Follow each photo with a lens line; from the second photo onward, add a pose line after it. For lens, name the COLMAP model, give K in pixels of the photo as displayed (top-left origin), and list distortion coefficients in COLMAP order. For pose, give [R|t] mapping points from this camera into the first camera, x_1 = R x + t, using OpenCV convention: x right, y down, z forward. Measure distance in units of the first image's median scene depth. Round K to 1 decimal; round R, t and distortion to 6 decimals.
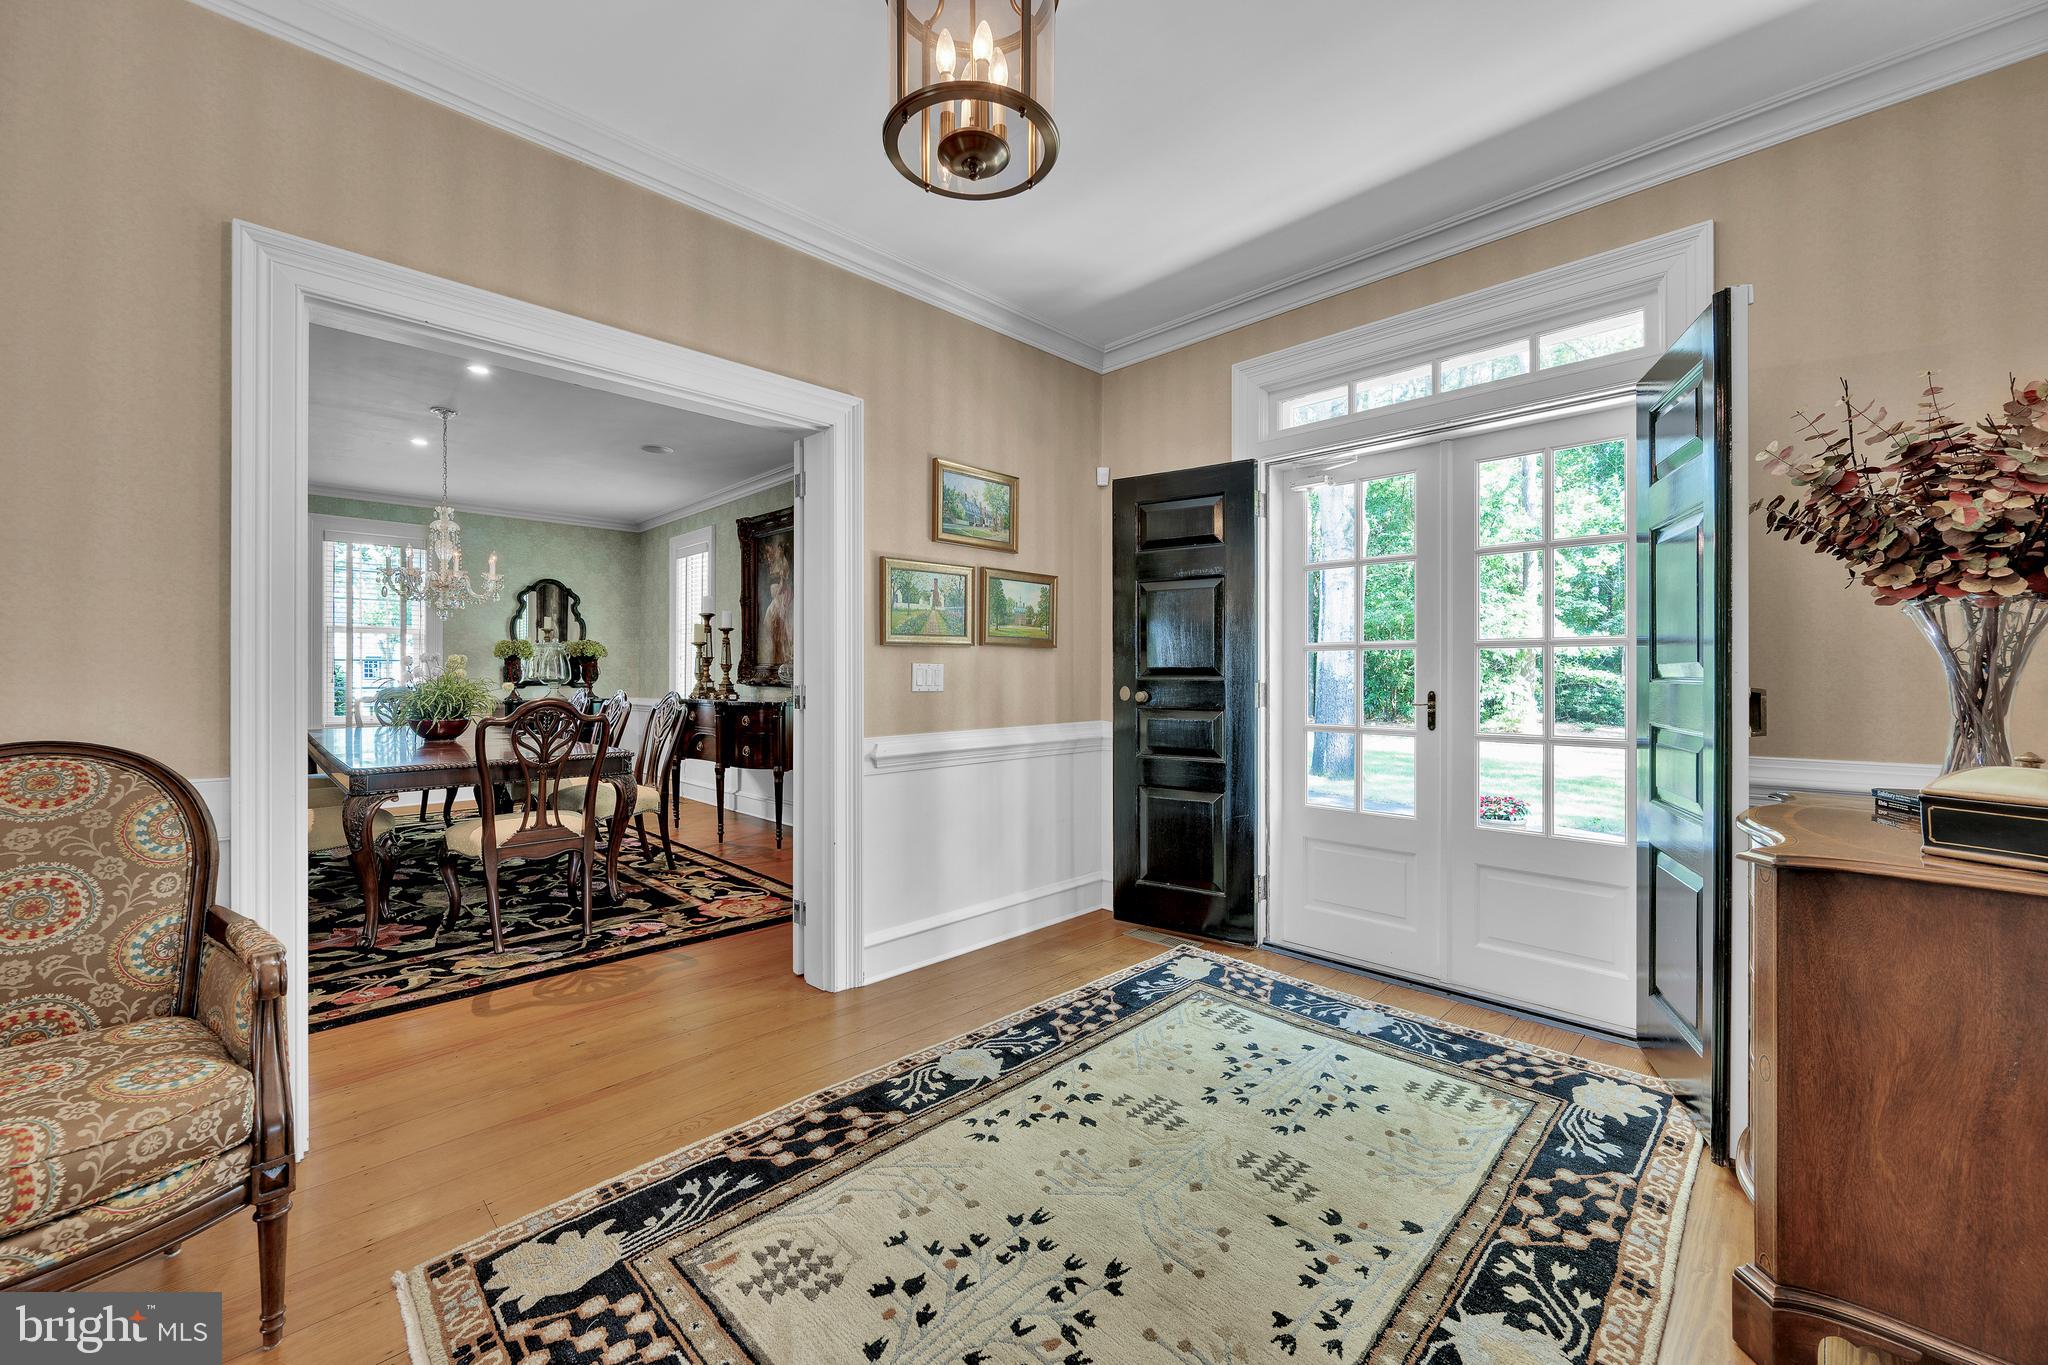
lens RADIAL K [[827.1, 0, 1017.3], [0, 827.1, 671.0], [0, 0, 1]] dist [-0.002730, -0.000270]
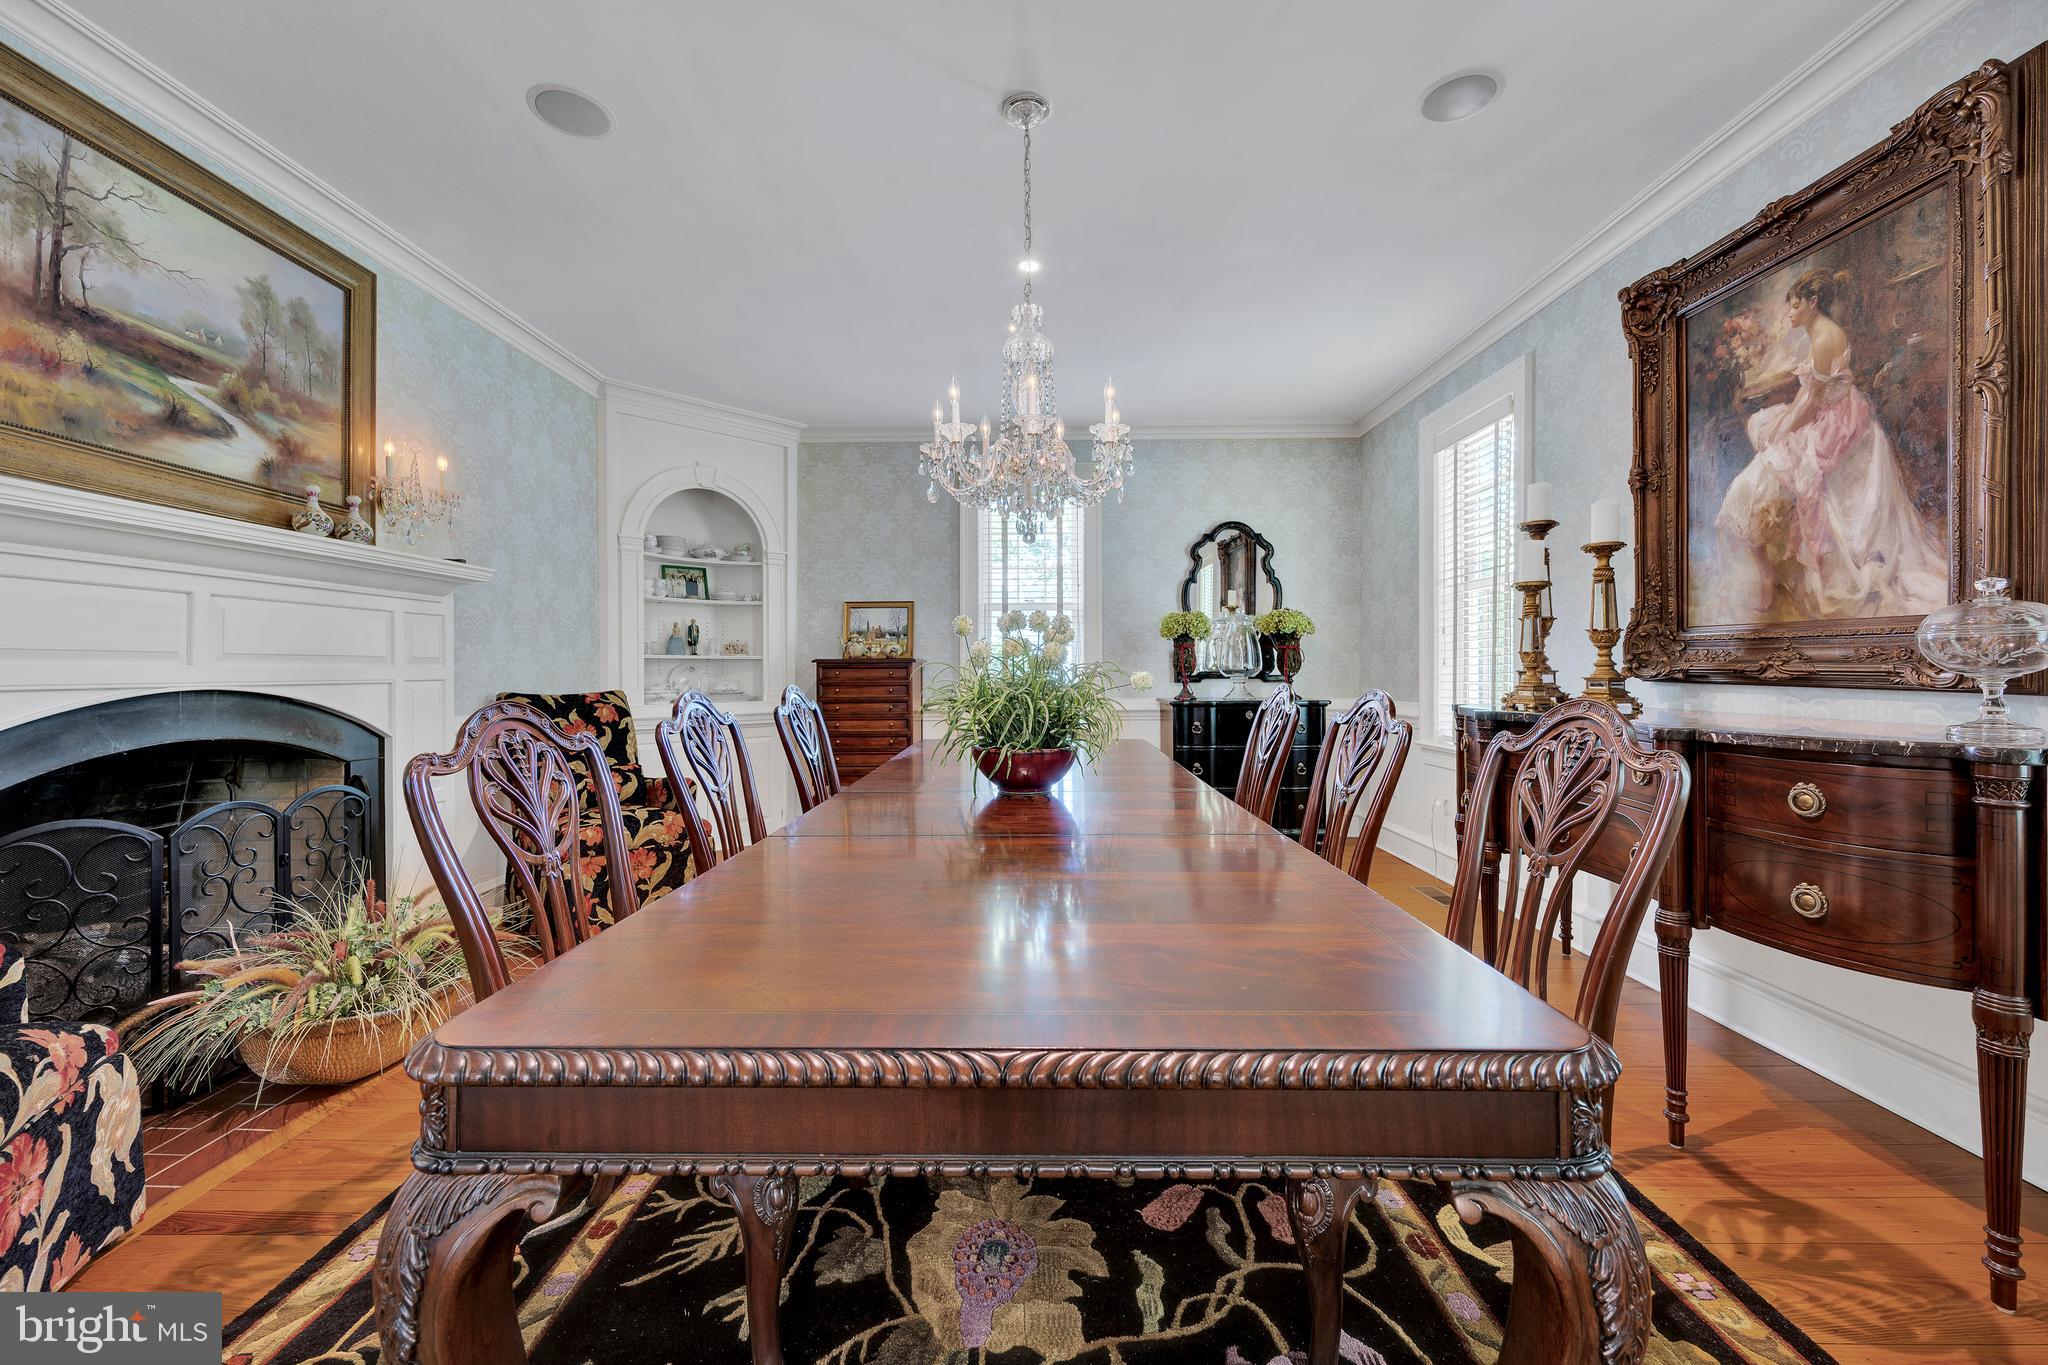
lens RADIAL K [[827.1, 0, 1017.7], [0, 827.1, 670.4], [0, 0, 1]] dist [-0.002730, -0.000270]
pose [[0.712773, -0.001332, -0.701393, -0.221306], [0.006351, 0.999969, 0.004556, 0.006895], [0.701366, -0.007702, 0.712760, 0.402238]]
